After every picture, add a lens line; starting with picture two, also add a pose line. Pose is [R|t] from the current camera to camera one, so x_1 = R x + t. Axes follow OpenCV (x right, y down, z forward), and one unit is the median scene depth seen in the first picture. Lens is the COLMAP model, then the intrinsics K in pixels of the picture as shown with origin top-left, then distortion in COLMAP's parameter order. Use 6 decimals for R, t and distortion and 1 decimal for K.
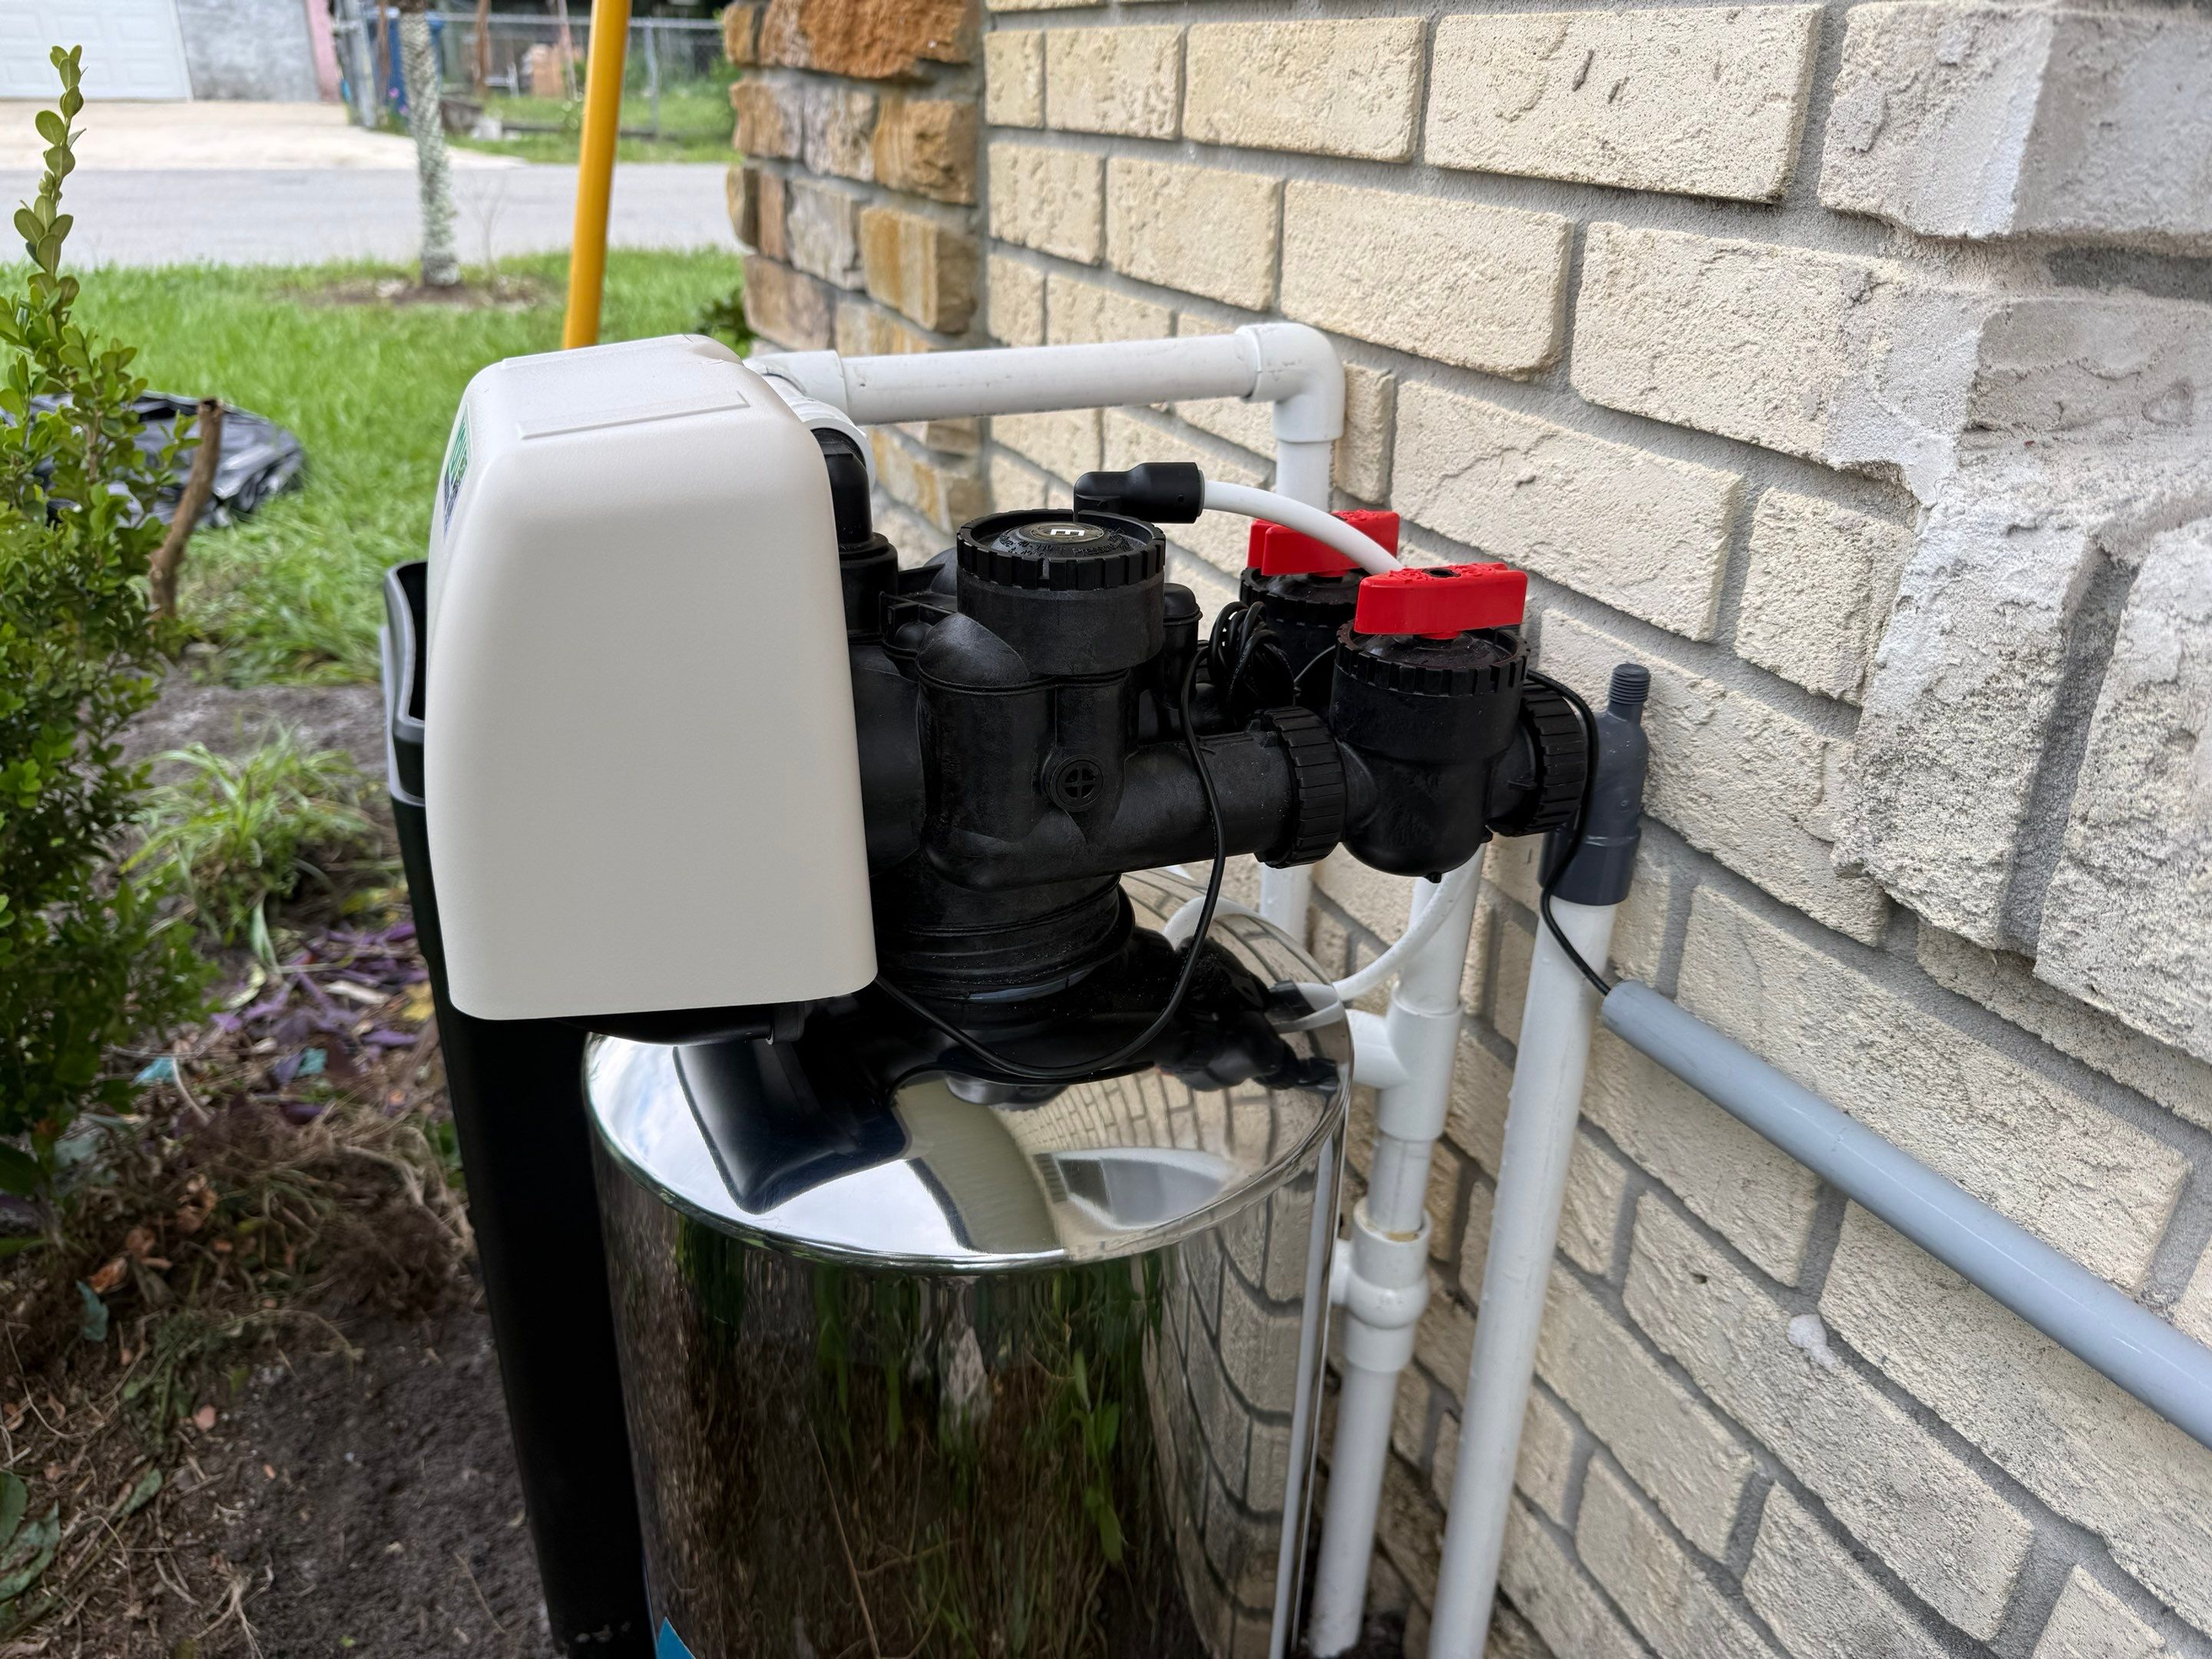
lens RADIAL K [[1613.2, 0, 1094.7], [0, 1613.2, 818.8], [0, 0, 1]] dist [0.002119, -0.015056]
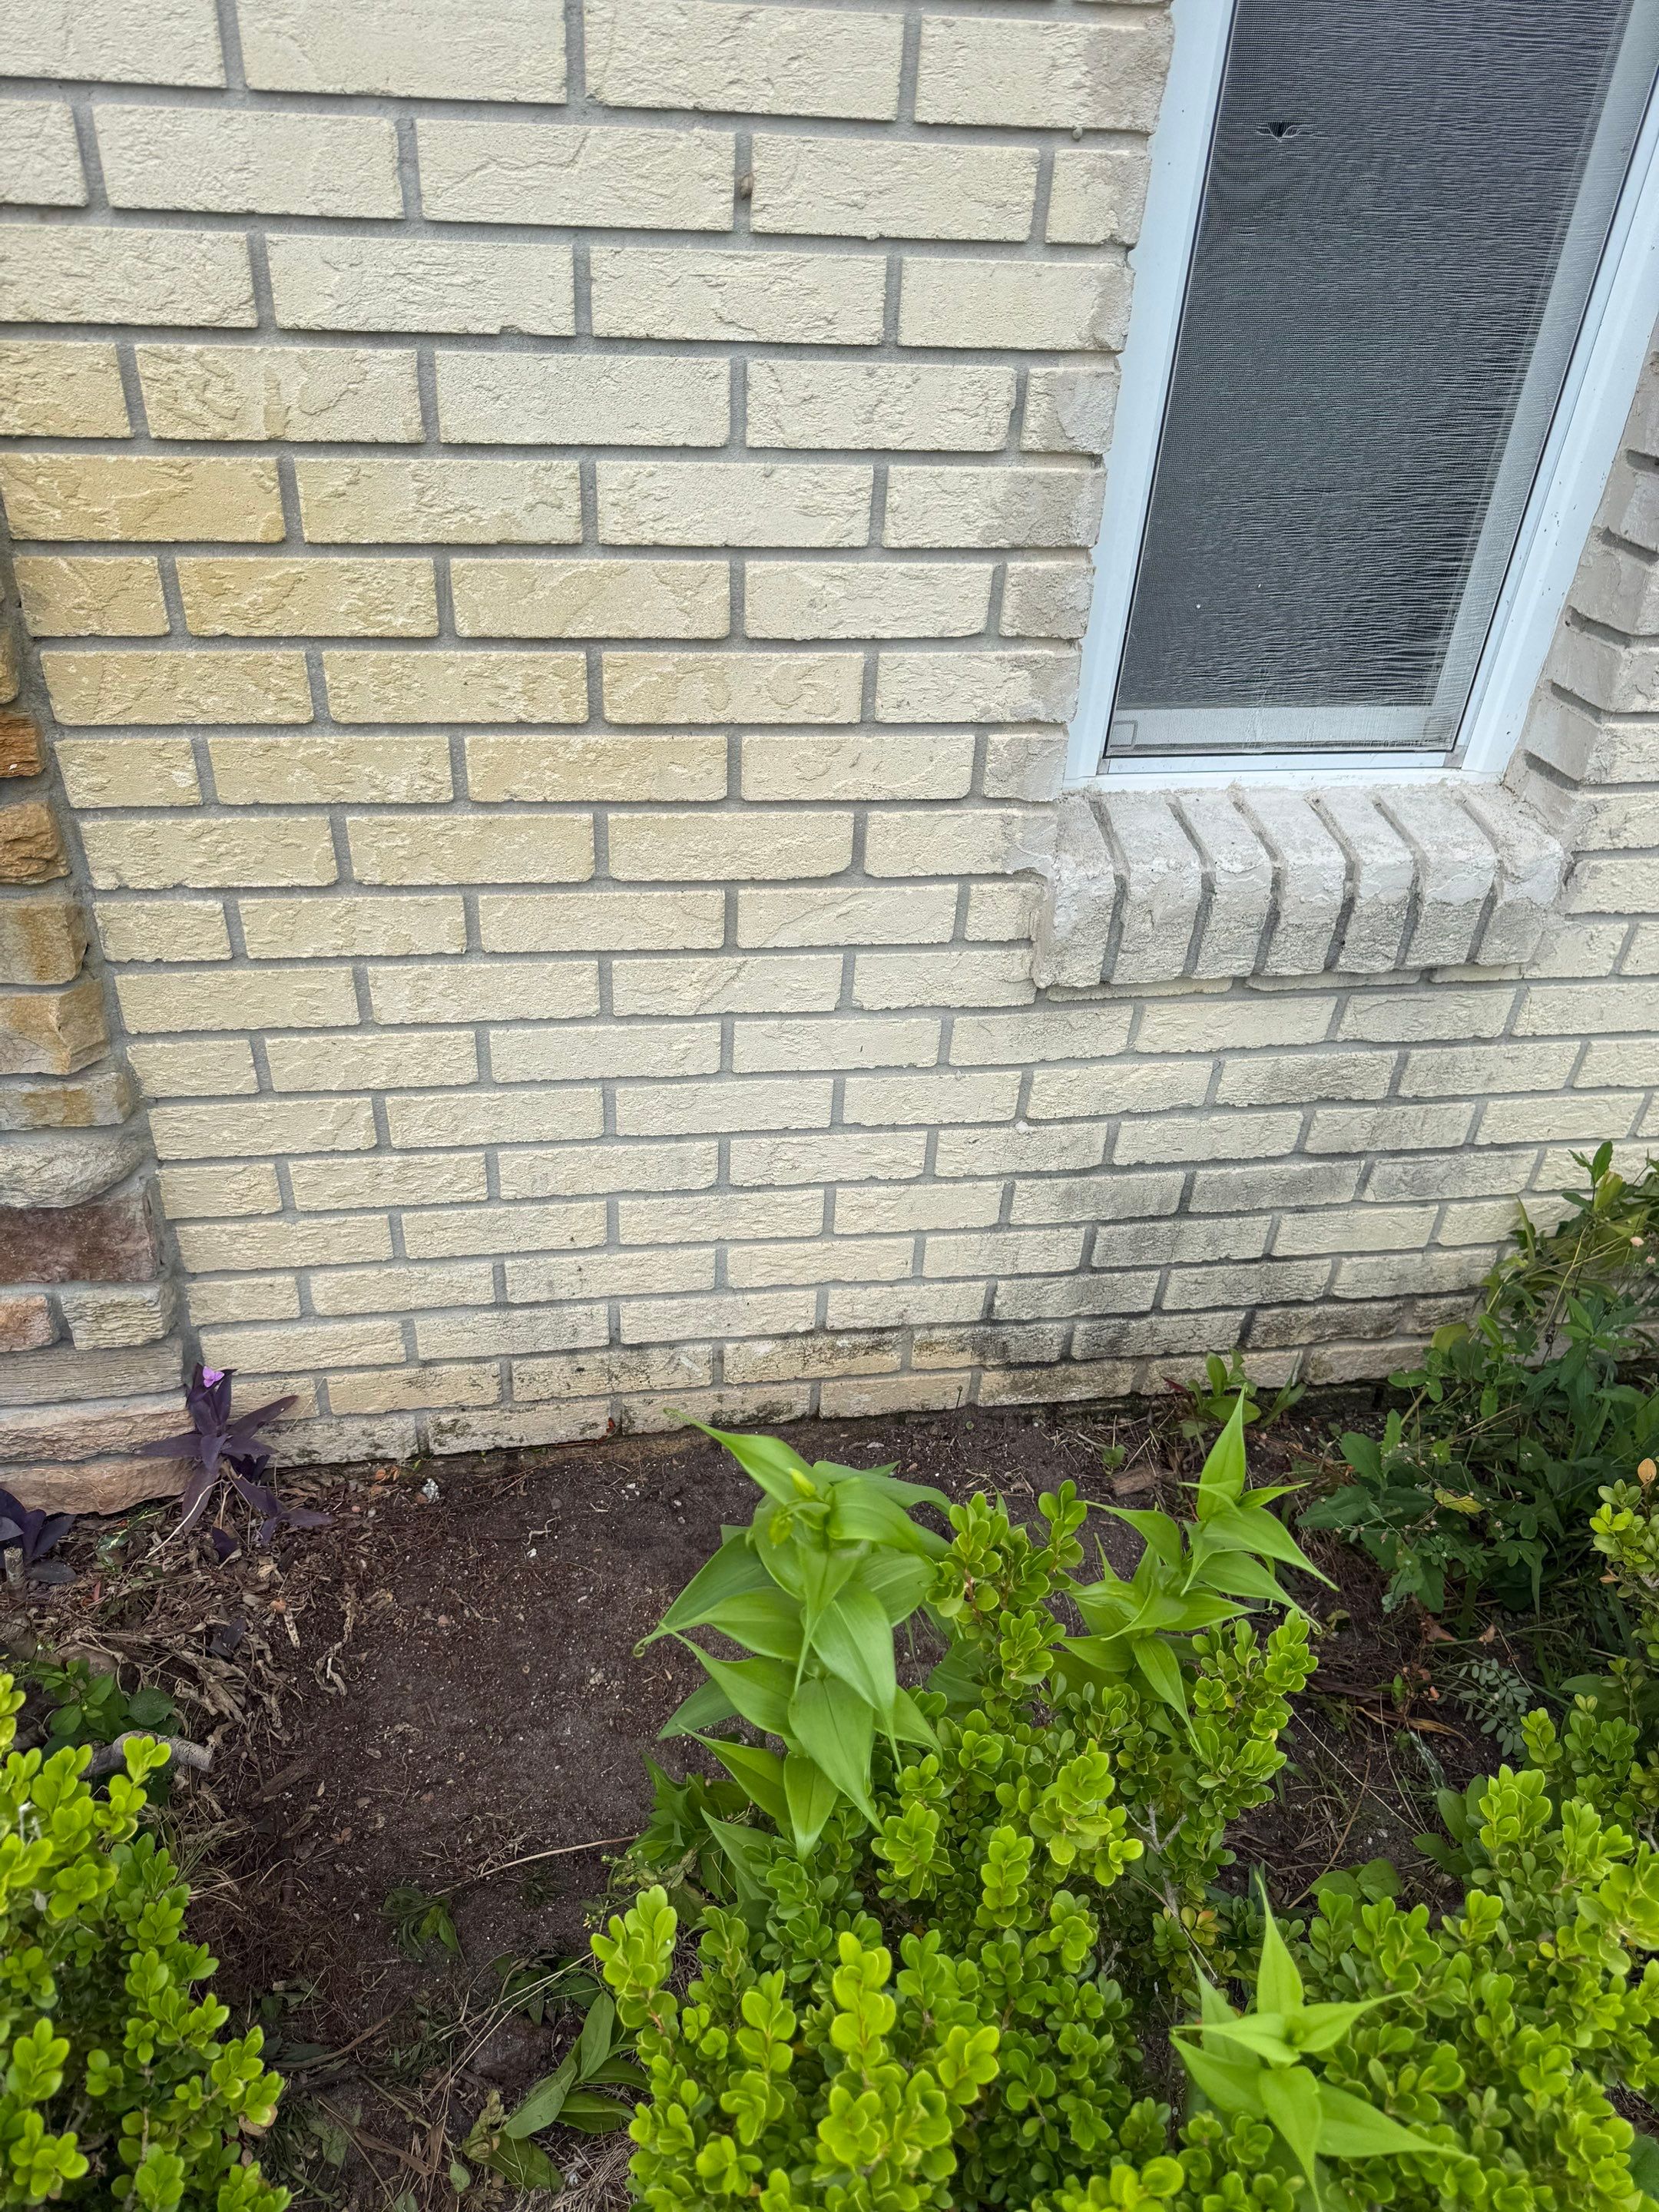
lens RADIAL K [[1570.6, 0, 823.8], [0, 1570.6, 1118.2], [0, 0, 1]] dist [0.074438, -0.080469]
pose [[0.248041, -0.572496, 0.781488, -1.777949], [0.361825, 0.803067, 0.473463, -1.119003], [-0.898643, 0.165323, 0.406337, 0.169297]]
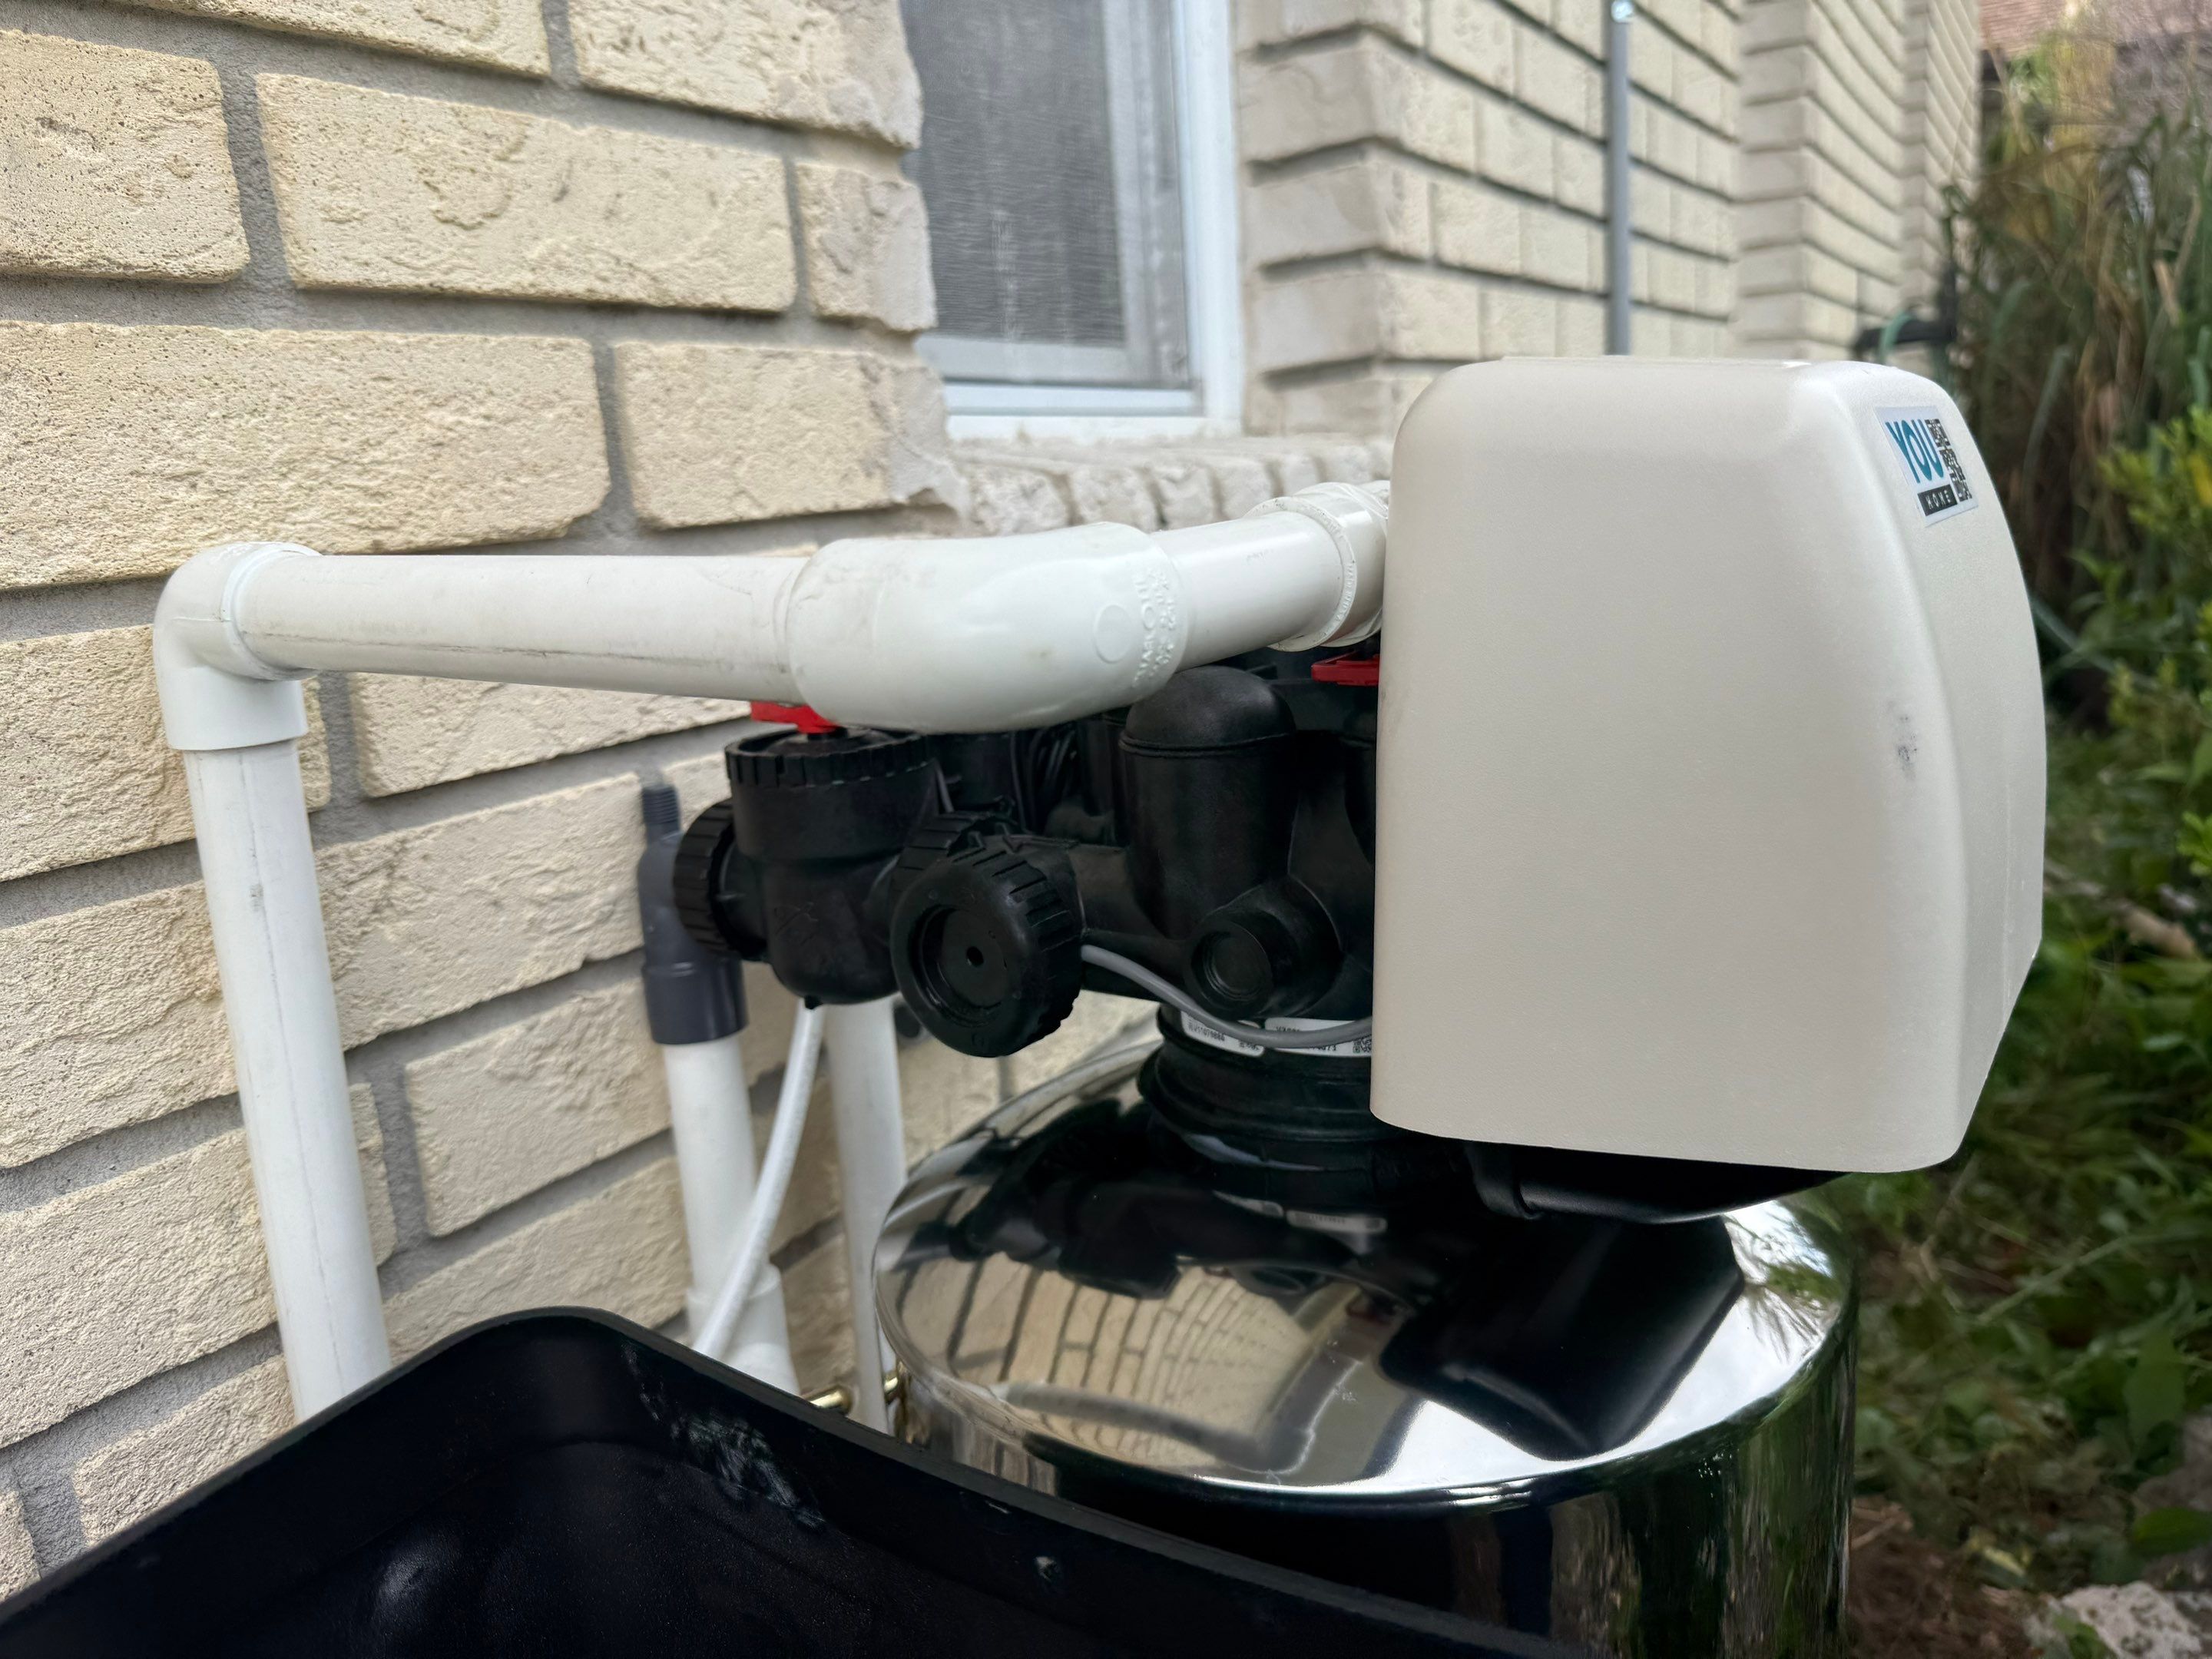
lens RADIAL K [[1623.4, 0, 1108.9], [0, 1623.4, 826.5], [0, 0, 1]] dist [-0.005525, -0.028917]
pose [[-0.572434, -0.160140, 0.804160, -0.627908], [0.392550, 0.807522, 0.440242, -0.433385], [-0.719877, 0.567683, -0.399390, 1.293473]]
